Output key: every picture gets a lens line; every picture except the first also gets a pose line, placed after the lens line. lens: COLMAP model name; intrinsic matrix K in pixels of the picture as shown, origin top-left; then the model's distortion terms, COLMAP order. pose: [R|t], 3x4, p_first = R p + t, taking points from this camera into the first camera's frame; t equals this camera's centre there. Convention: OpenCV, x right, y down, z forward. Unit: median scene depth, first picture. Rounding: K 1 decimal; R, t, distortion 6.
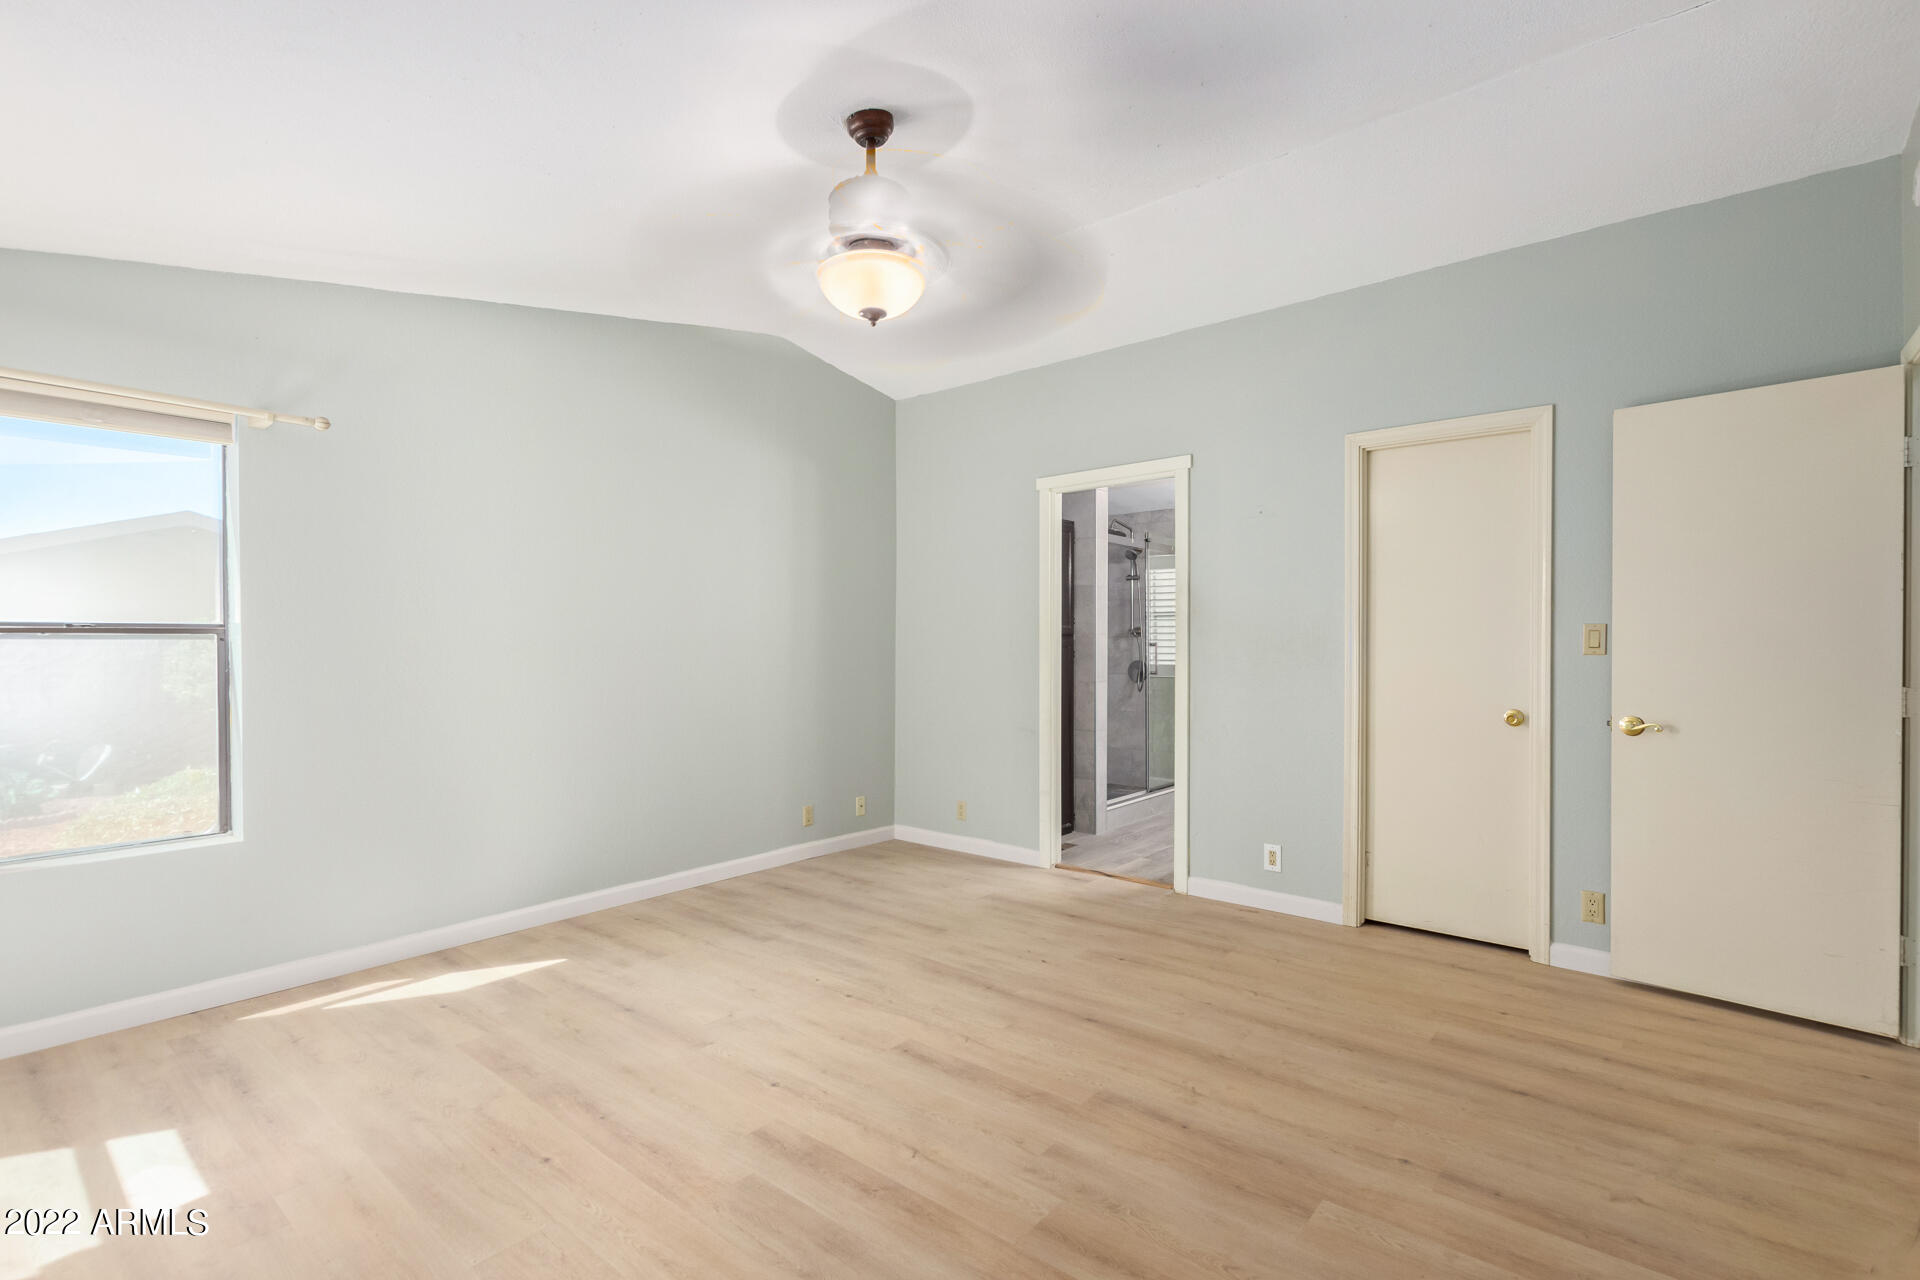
lens RADIAL K [[879.1, 0, 953.2], [0, 879.1, 655.4], [0, 0, 1]] dist [0.000766, -0.000190]
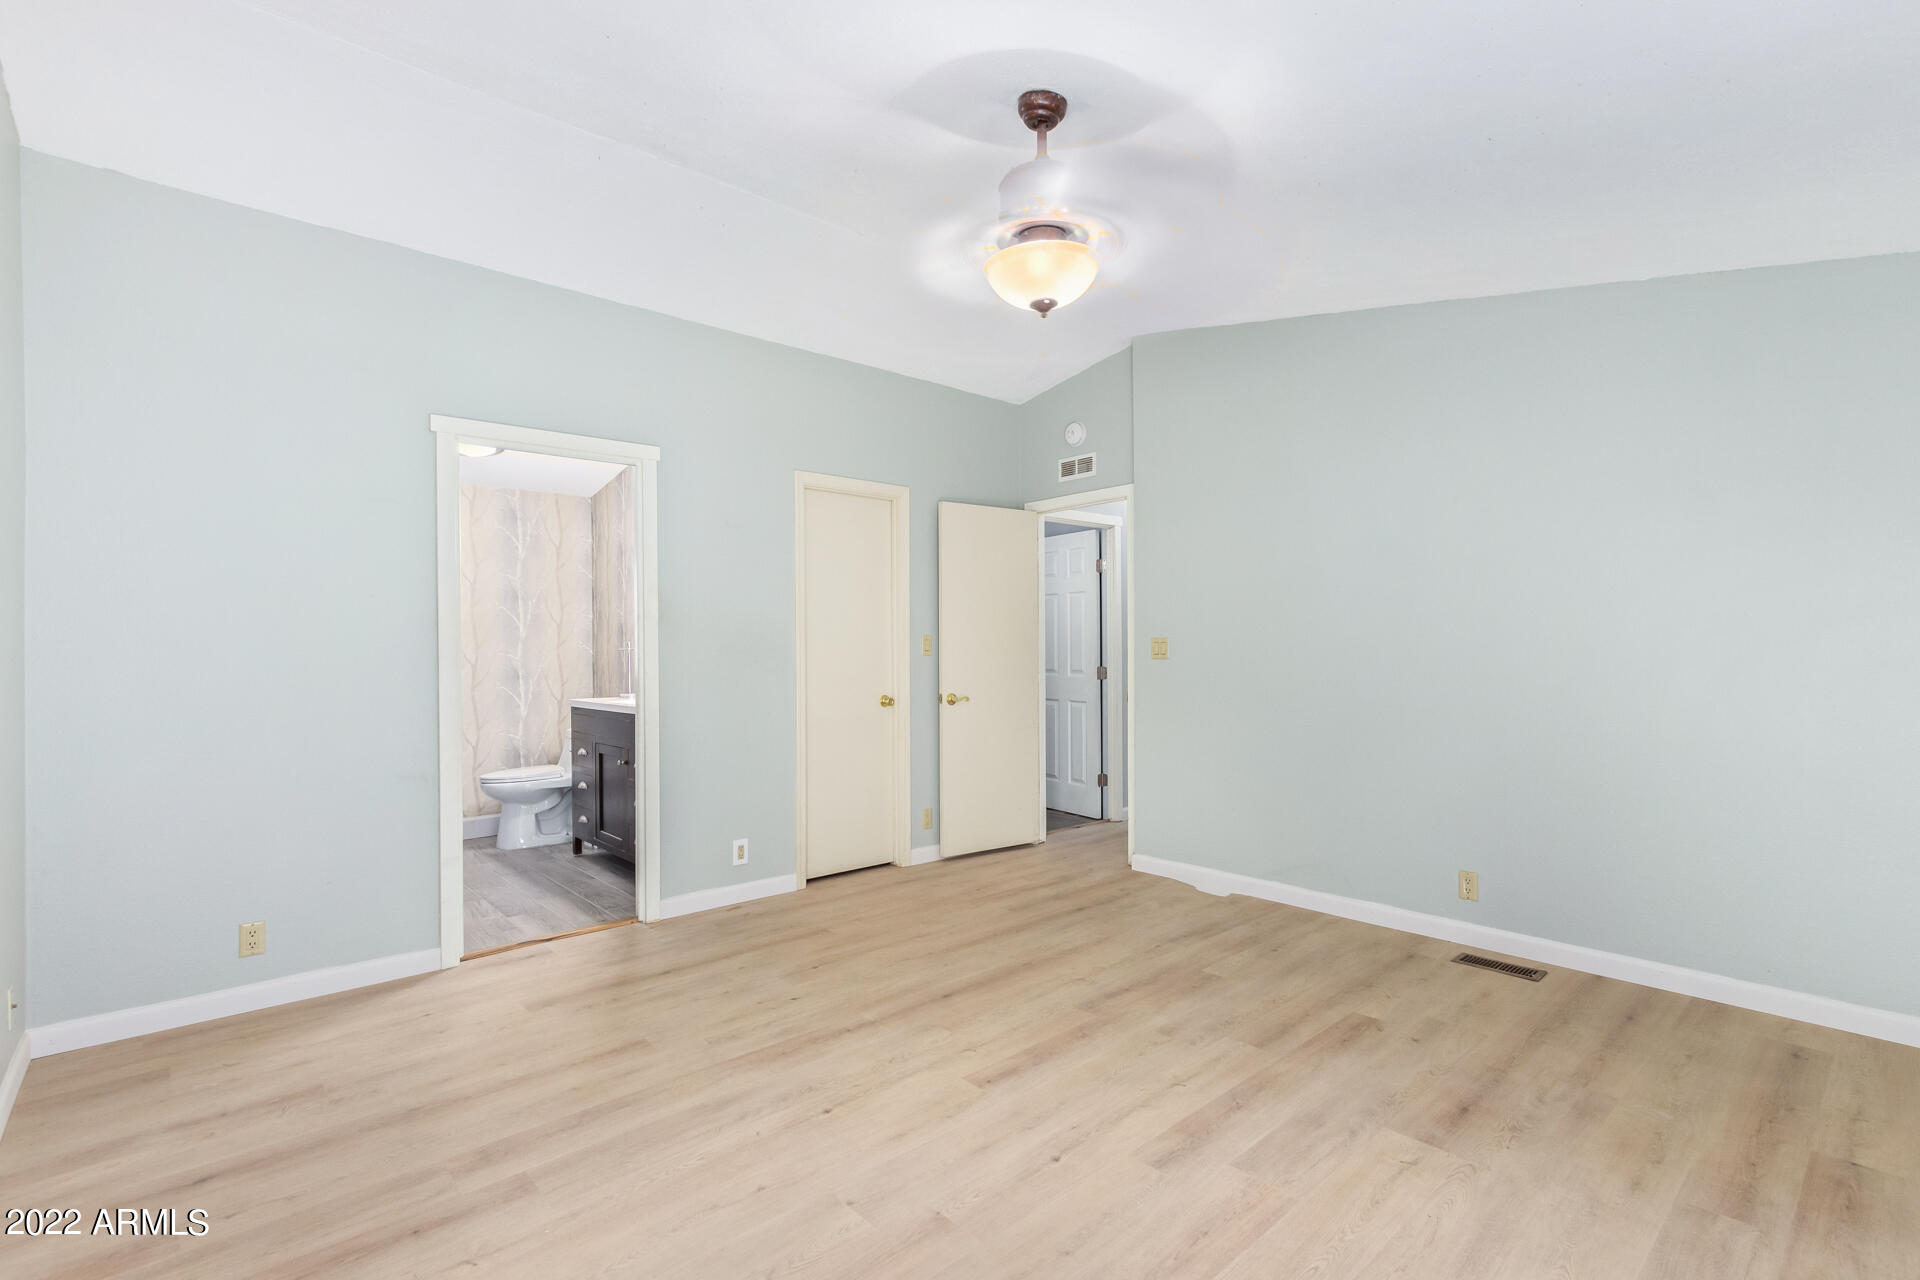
lens RADIAL K [[879.1, 0, 969.6], [0, 879.1, 651.2], [0, 0, 1]] dist [0.000766, -0.000190]
pose [[0.138398, -0.004067, 0.990368, -0.736709], [0.019689, 0.999805, 0.001354, -0.007573], [-0.990181, 0.019312, 0.138451, 0.661285]]
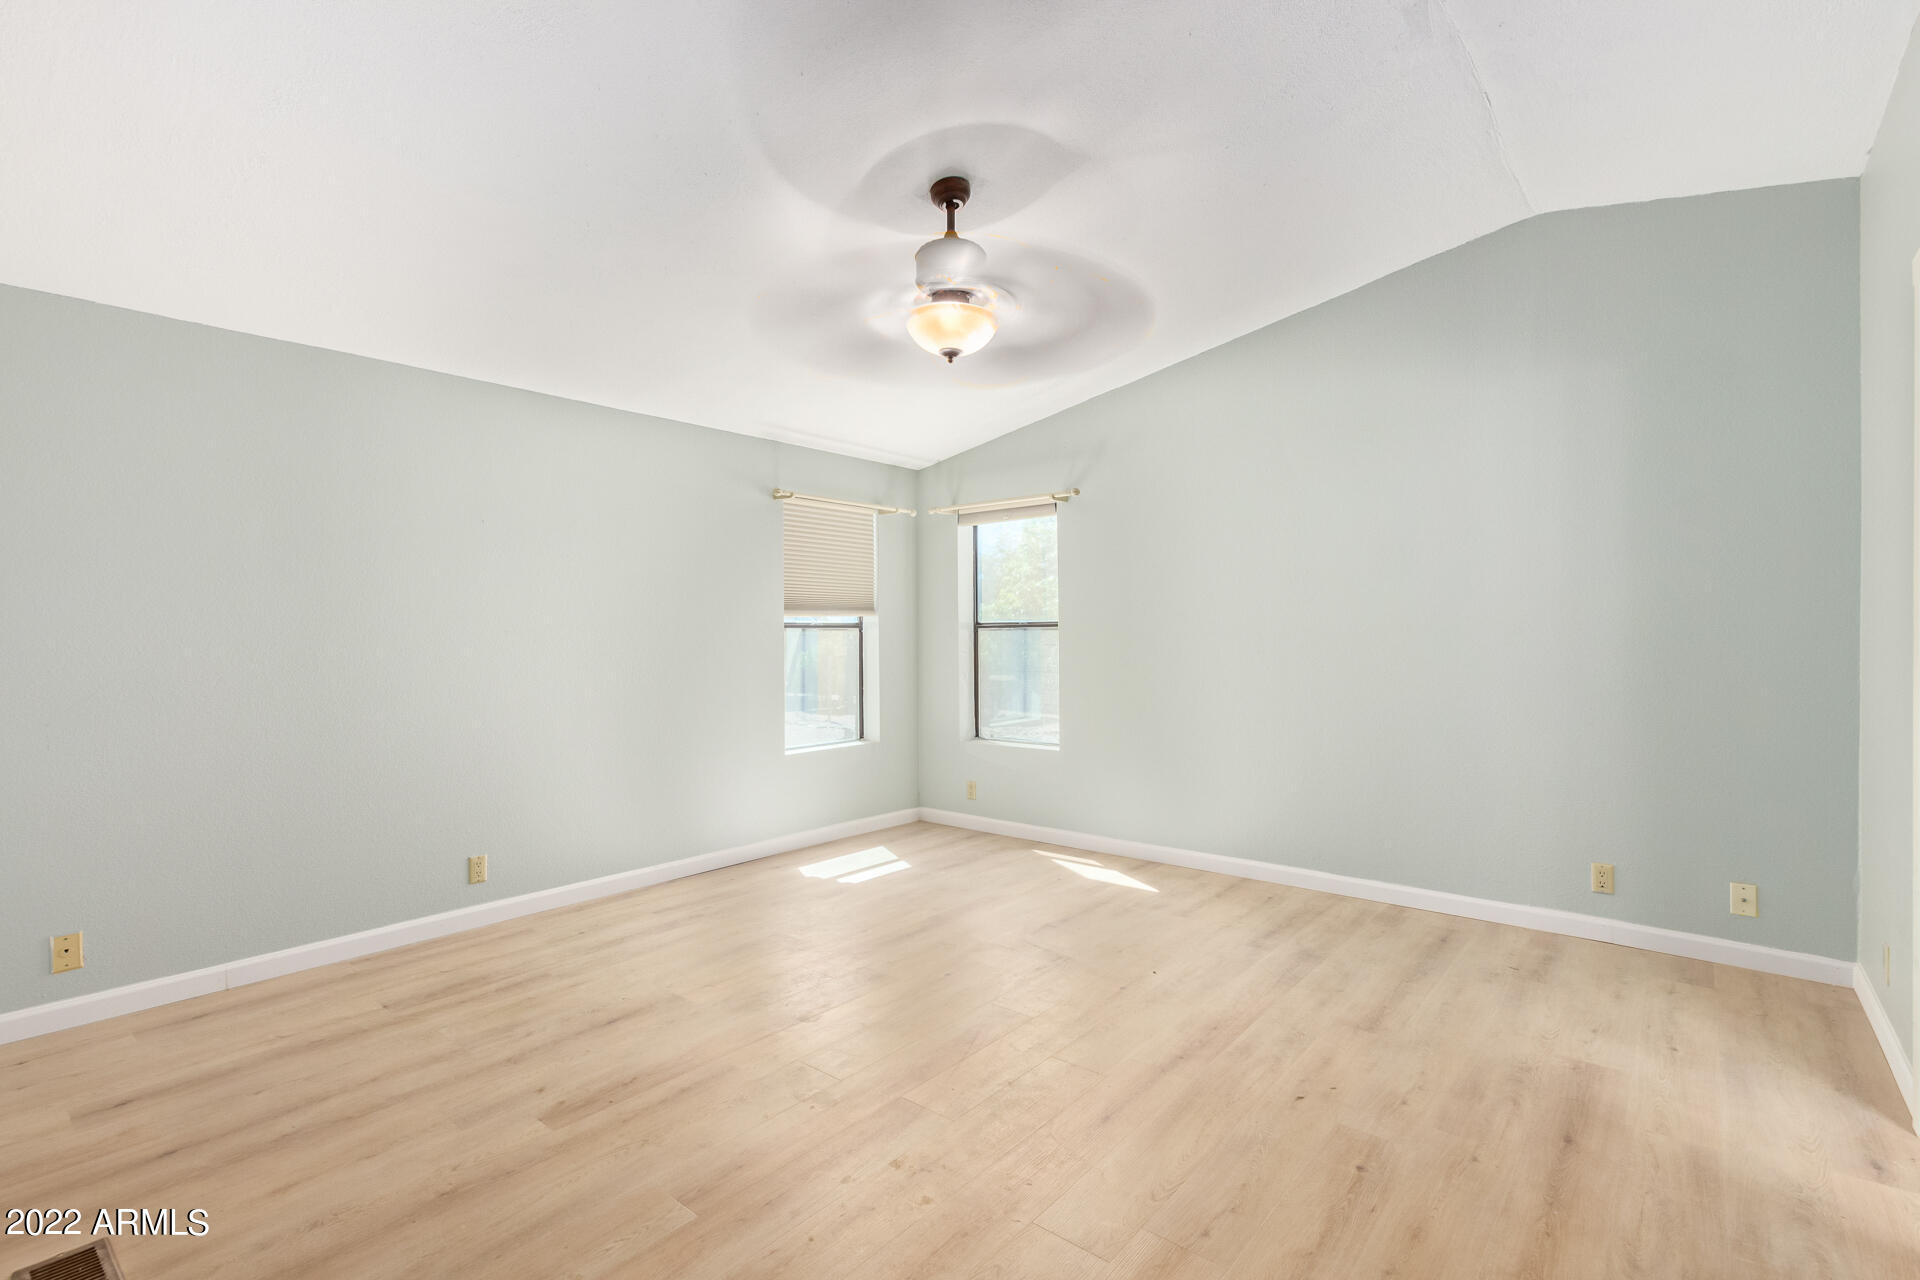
lens RADIAL K [[879.1, 0, 956.5], [0, 879.1, 639.2], [0, 0, 1]] dist [0.000766, -0.000190]
pose [[-0.010863, 0.006093, -0.999922, 0.753024], [-0.008240, 0.999947, 0.006182, -0.008592], [0.999907, 0.008306, -0.010812, 0.708531]]
